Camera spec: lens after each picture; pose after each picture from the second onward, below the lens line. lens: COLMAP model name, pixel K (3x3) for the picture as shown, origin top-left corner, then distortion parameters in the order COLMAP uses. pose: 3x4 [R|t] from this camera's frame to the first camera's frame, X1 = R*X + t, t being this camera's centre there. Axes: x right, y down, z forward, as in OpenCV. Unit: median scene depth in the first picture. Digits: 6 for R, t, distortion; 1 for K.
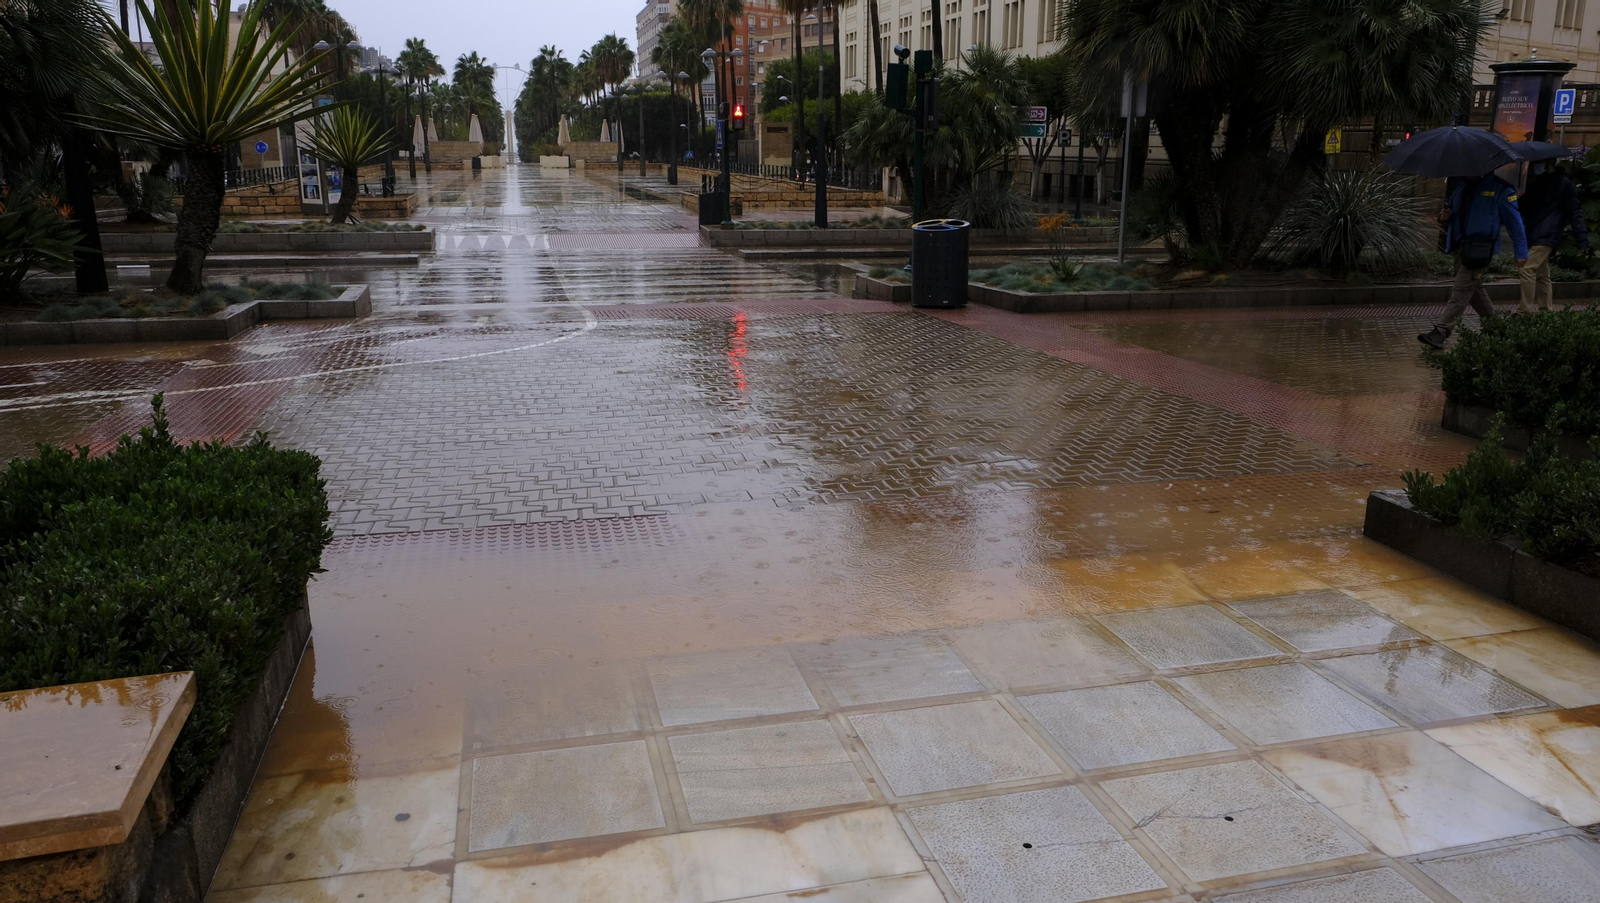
lens RADIAL K [[1093.5, 0, 792.3], [0, 1093.5, 460.5], [0, 0, 1]] dist [-0.002220, 0.009725]
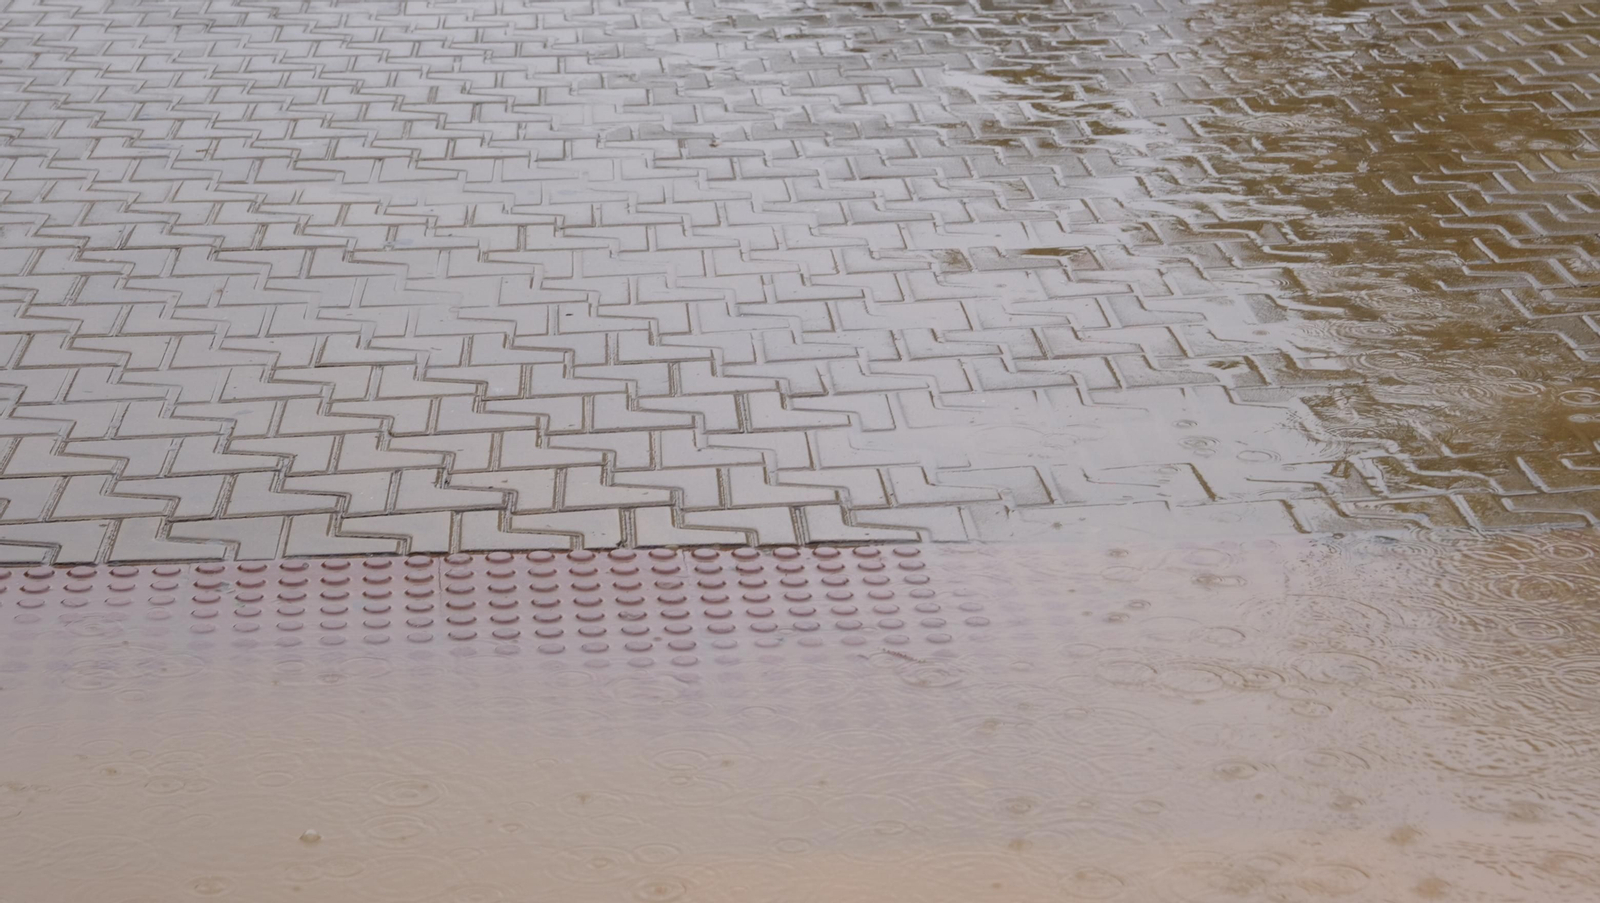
lens RADIAL K [[1093.5, 0, 792.3], [0, 1093.5, 460.5], [0, 0, 1]] dist [-0.002220, 0.009725]
pose [[0.998703, 0.044848, -0.024097, -0.139912], [-0.036105, 0.957596, 0.285844, -0.053221], [0.035894, -0.284603, 0.957973, 0.706486]]
